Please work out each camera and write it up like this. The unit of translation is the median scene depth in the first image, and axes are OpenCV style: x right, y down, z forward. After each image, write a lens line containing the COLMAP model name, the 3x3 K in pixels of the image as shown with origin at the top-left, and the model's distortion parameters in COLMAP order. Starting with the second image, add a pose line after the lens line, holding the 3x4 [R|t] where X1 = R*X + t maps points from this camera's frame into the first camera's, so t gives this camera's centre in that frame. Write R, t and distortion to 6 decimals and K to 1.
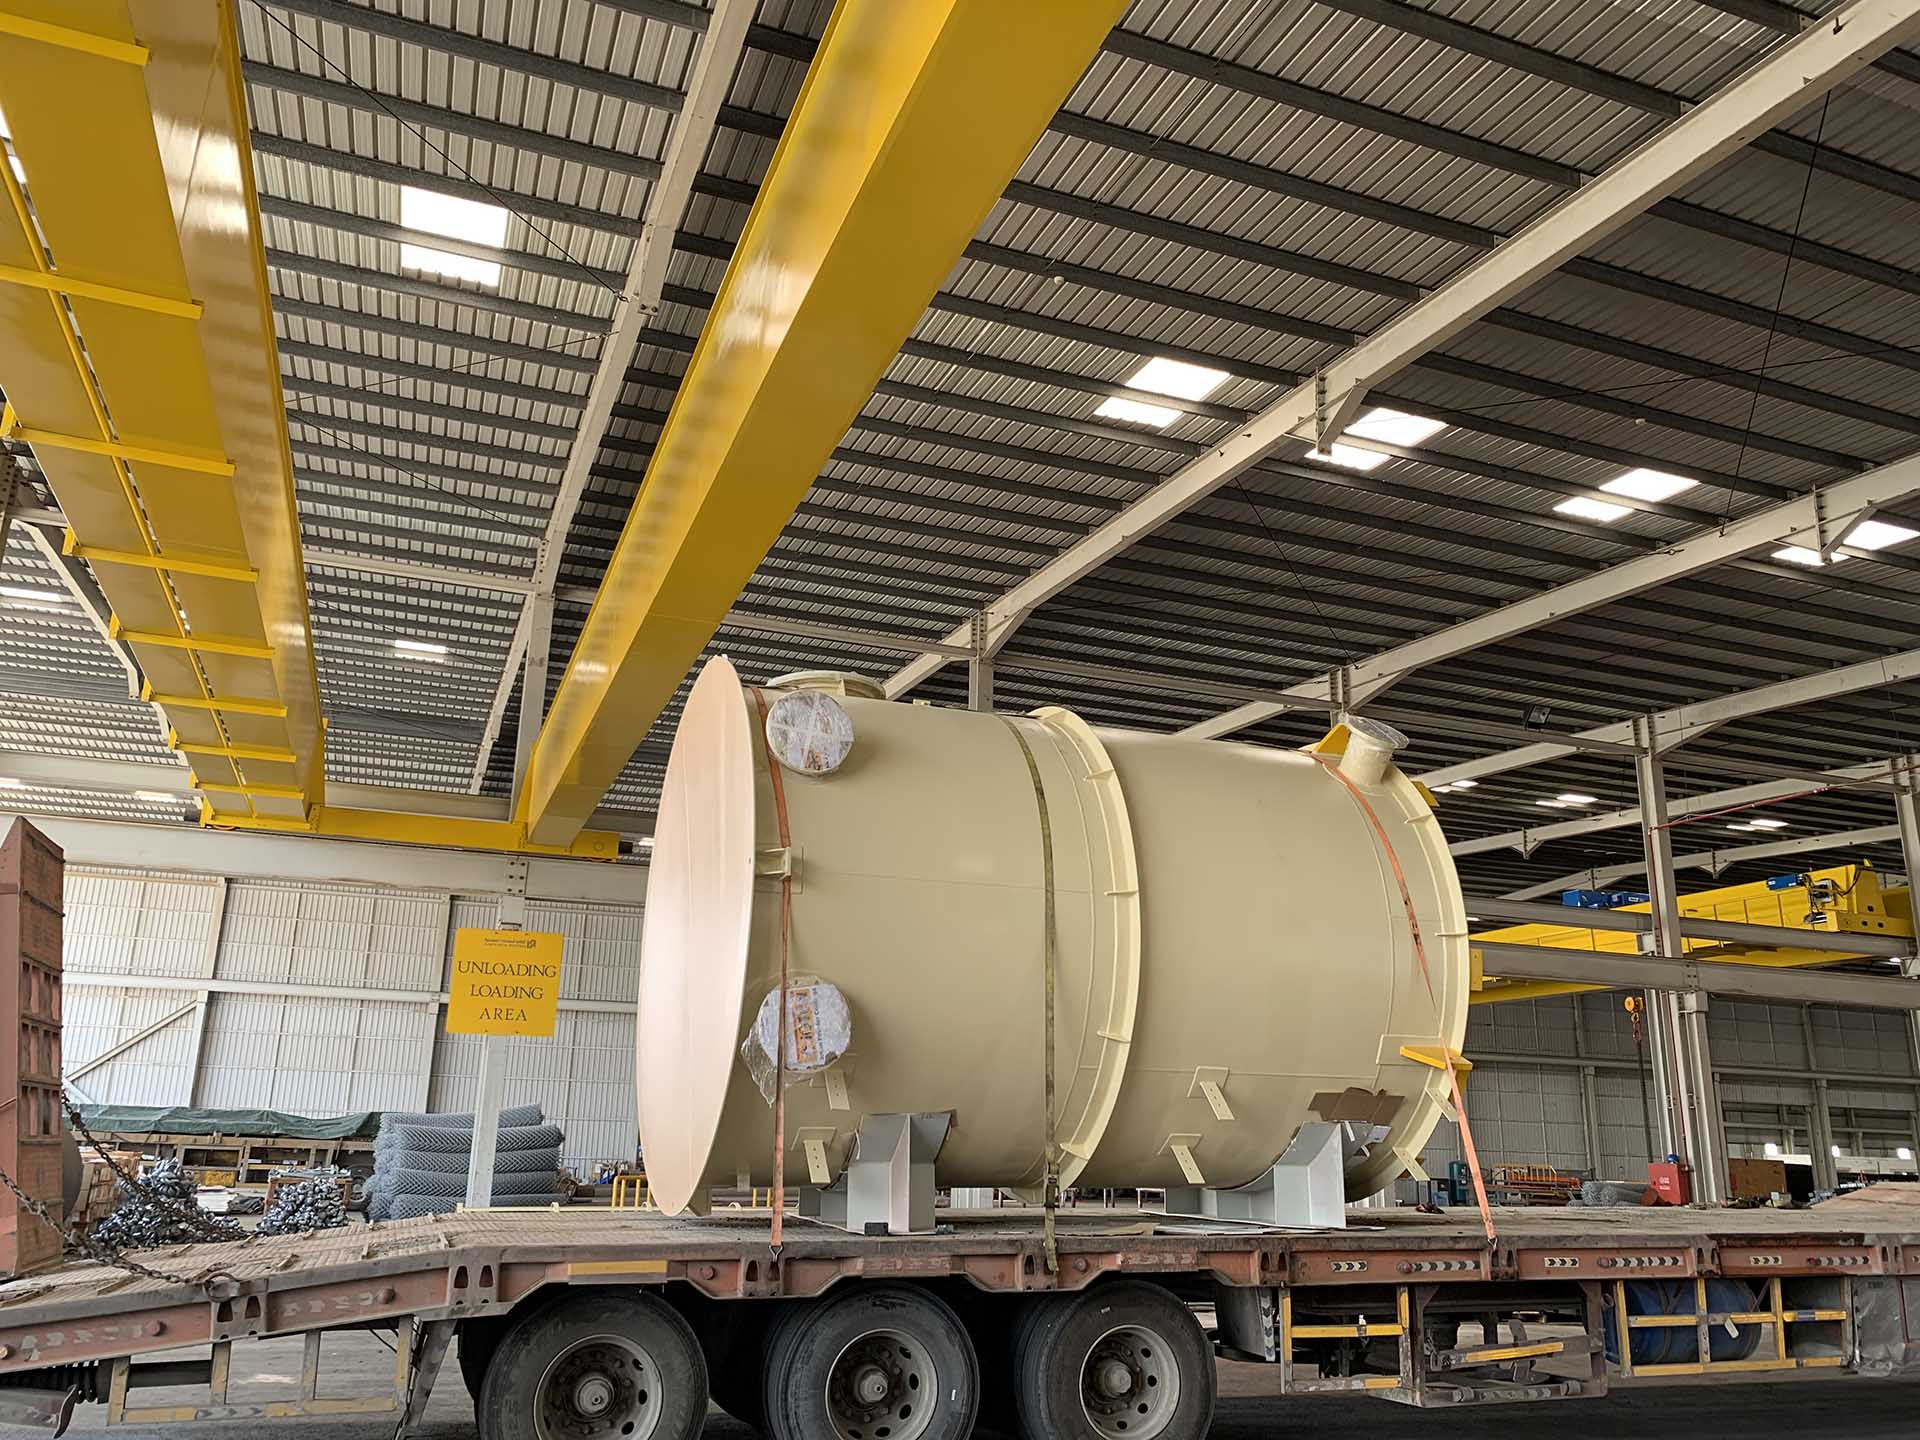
lens RADIAL K [[1502.9, 0, 939.1], [0, 1502.9, 726.3], [0, 0, 1]] dist [0.006553, -0.000646]
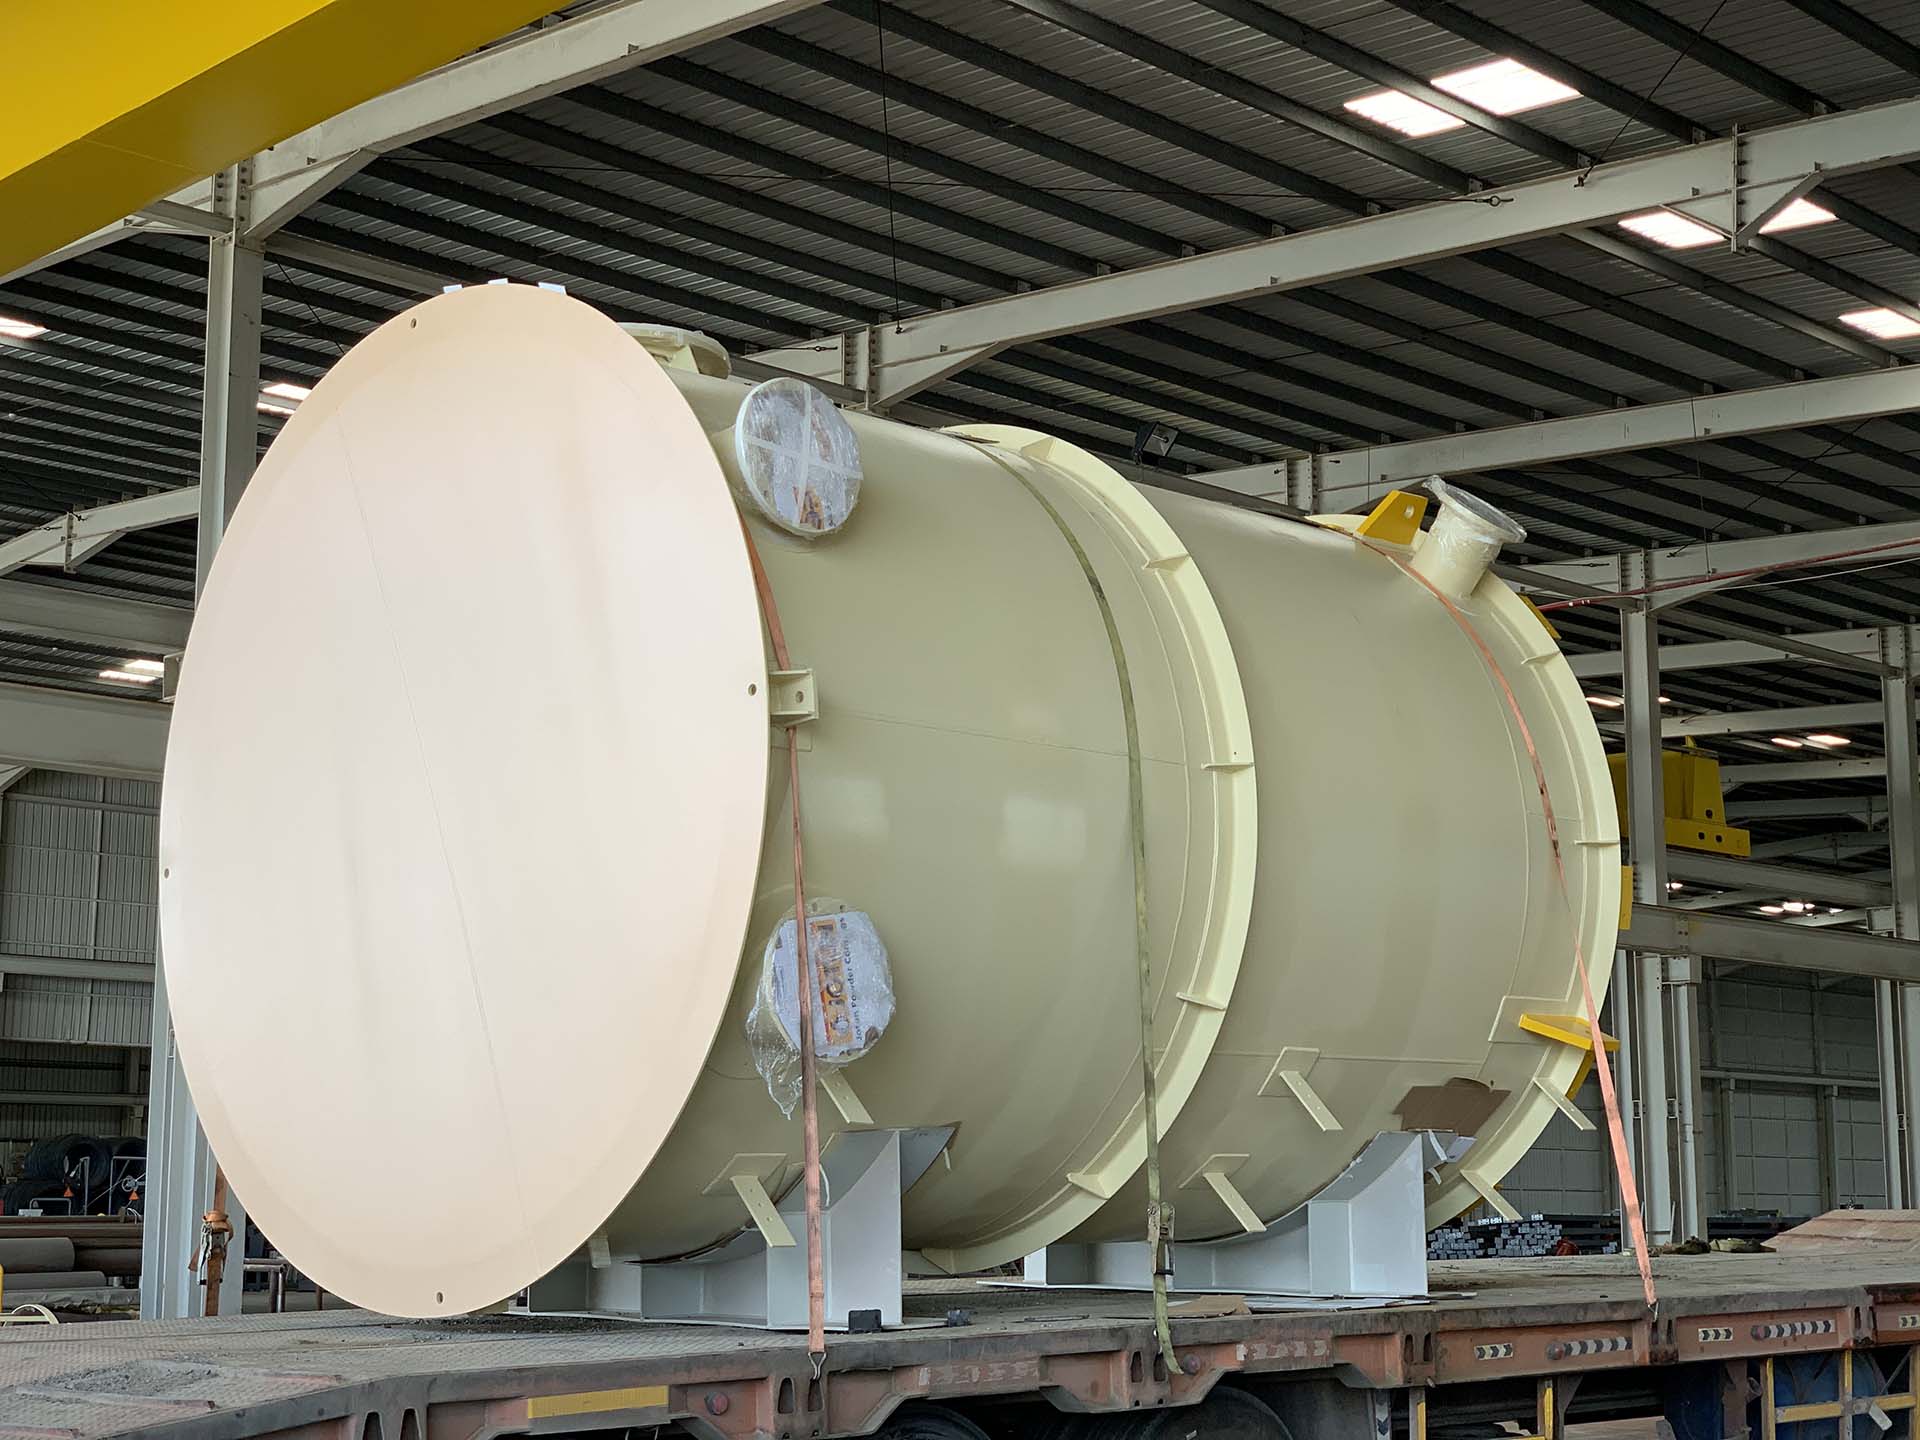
lens RADIAL K [[2916.5, 0, 948.3], [0, 2916.5, 723.1], [0, 0, 1]] dist [0.196774, -0.758277]
pose [[0.910716, 0.044205, 0.410661, -0.452134], [-0.092174, 0.990934, 0.097744, -0.009146], [-0.402617, -0.126869, 0.906534, -0.015143]]
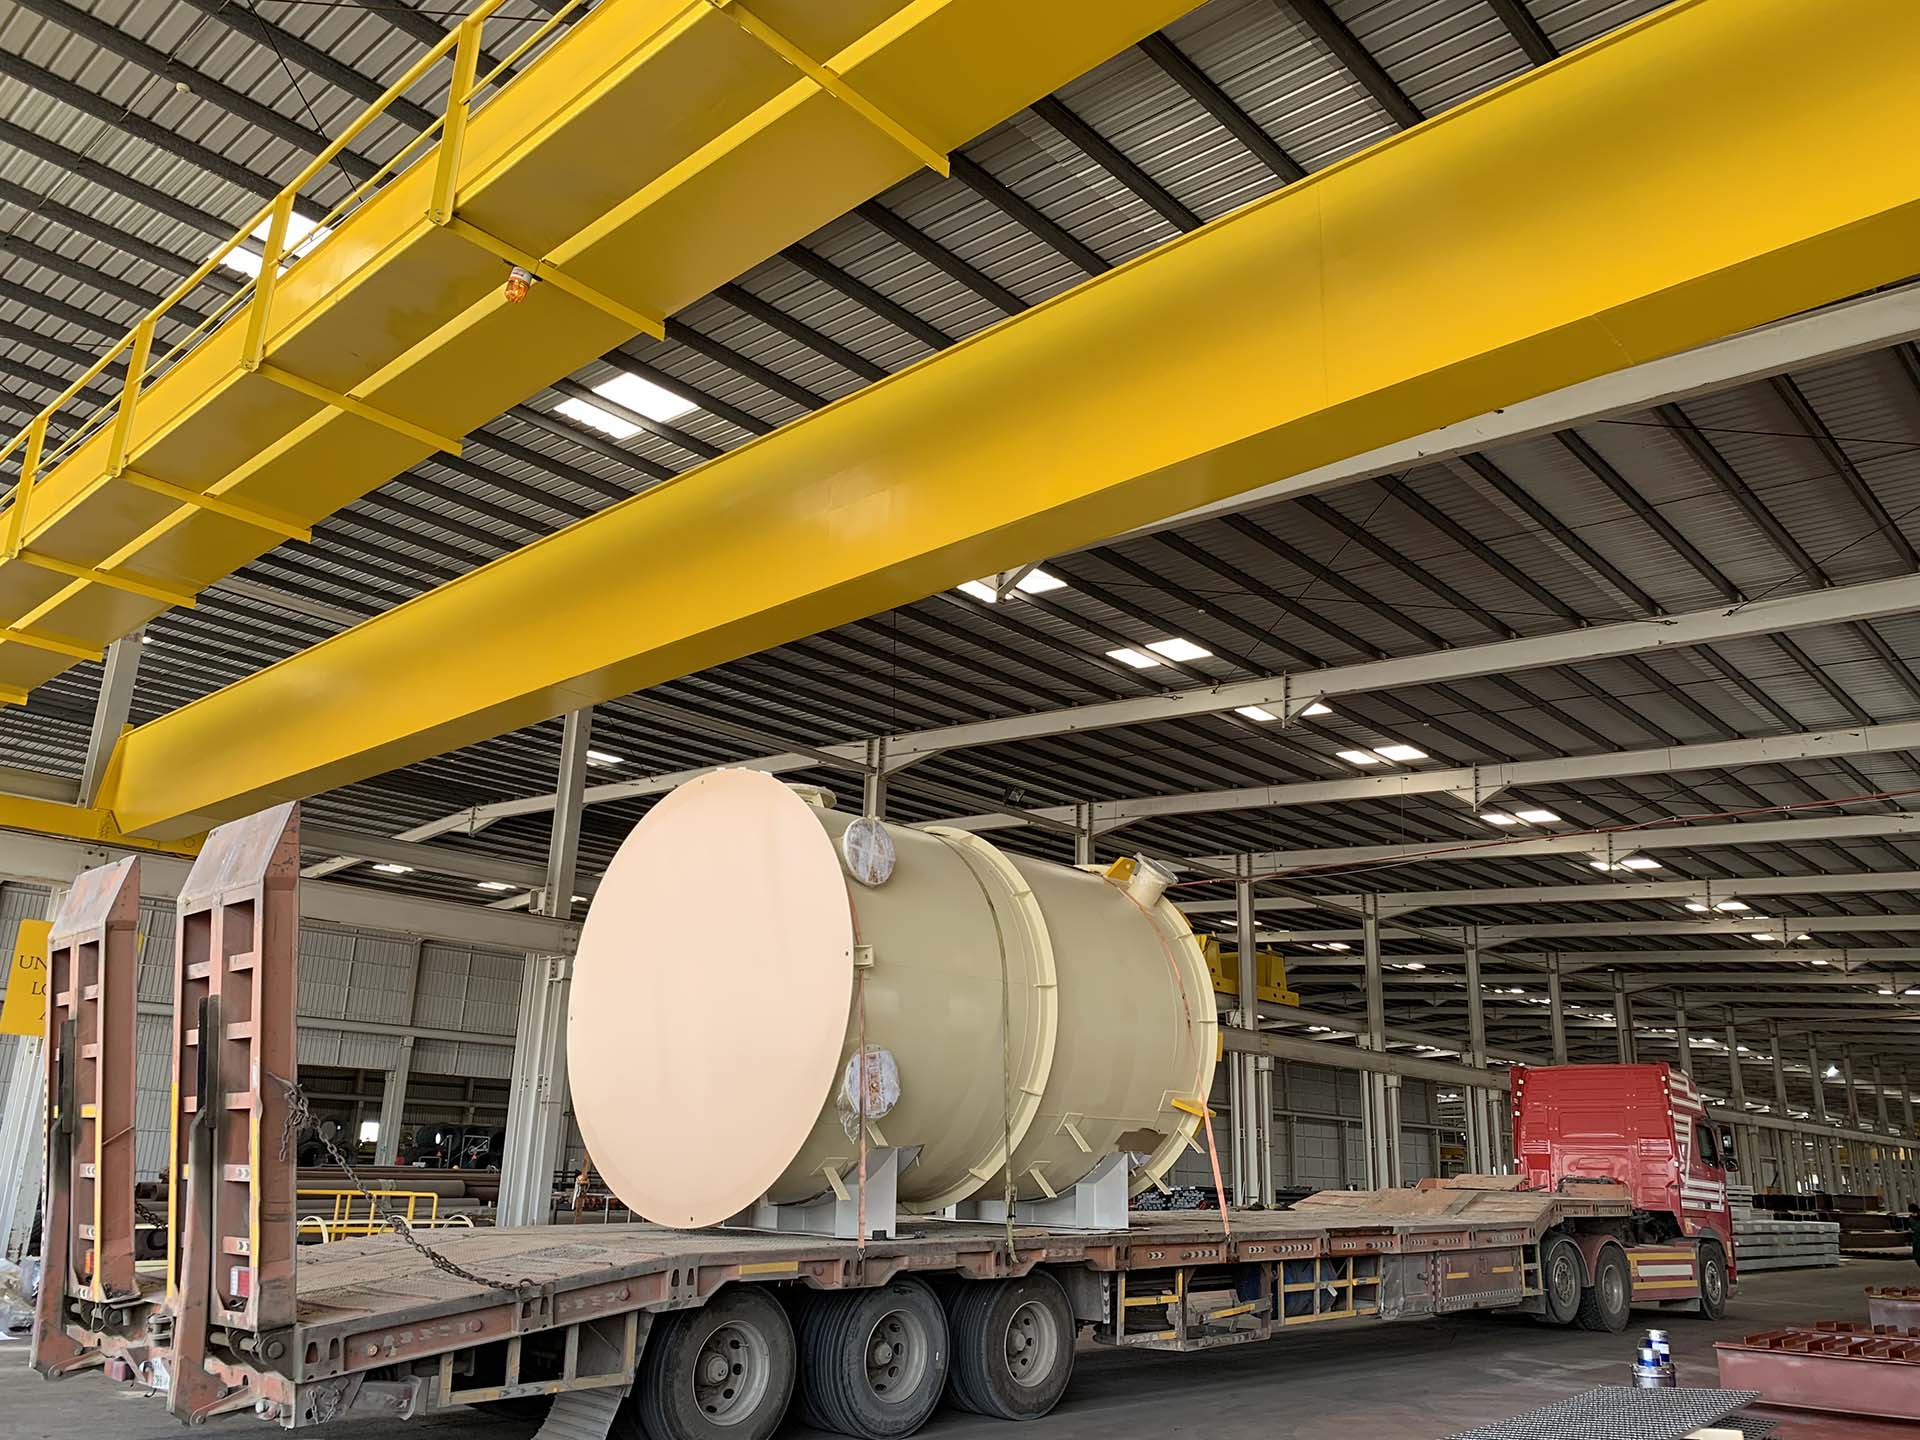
lens RADIAL K [[1495.6, 0, 977.1], [0, 1495.6, 717.2], [0, 0, 1]] dist [0.169896, -0.500824]
pose [[0.886878, 0.132996, 0.442447, -0.568036], [-0.130762, 0.990771, -0.035708, -0.074363], [-0.443112, -0.026186, 0.896084, -0.203439]]
